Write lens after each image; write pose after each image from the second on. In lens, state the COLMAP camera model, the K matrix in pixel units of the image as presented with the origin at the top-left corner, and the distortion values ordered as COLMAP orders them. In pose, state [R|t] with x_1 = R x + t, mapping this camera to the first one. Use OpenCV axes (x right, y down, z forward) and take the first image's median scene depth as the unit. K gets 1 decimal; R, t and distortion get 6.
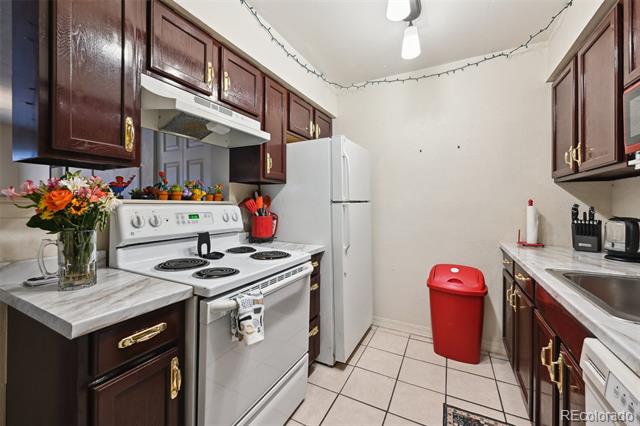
lens RADIAL K [[265.4, 0, 307.7], [0, 265.4, 205.1], [0, 0, 1]] dist [-0.001428, 0.001239]
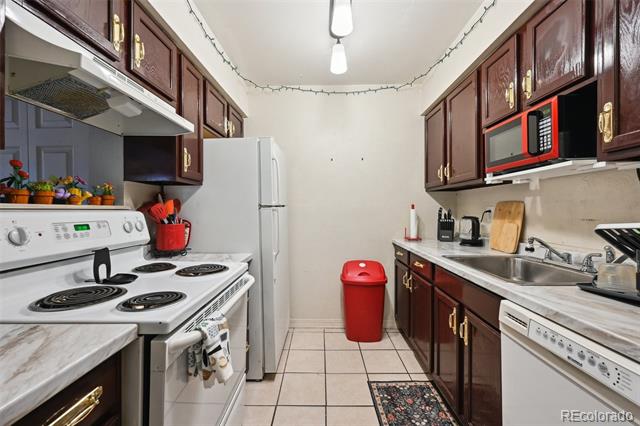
lens RADIAL K [[265.4, 0, 319.6], [0, 265.4, 210.9], [0, 0, 1]] dist [-0.001428, 0.001239]
pose [[0.883228, -0.009874, 0.468839, -0.180242], [0.008281, 0.999951, 0.005458, 0.000999], [-0.468870, -0.000938, 0.883267, 0.074553]]
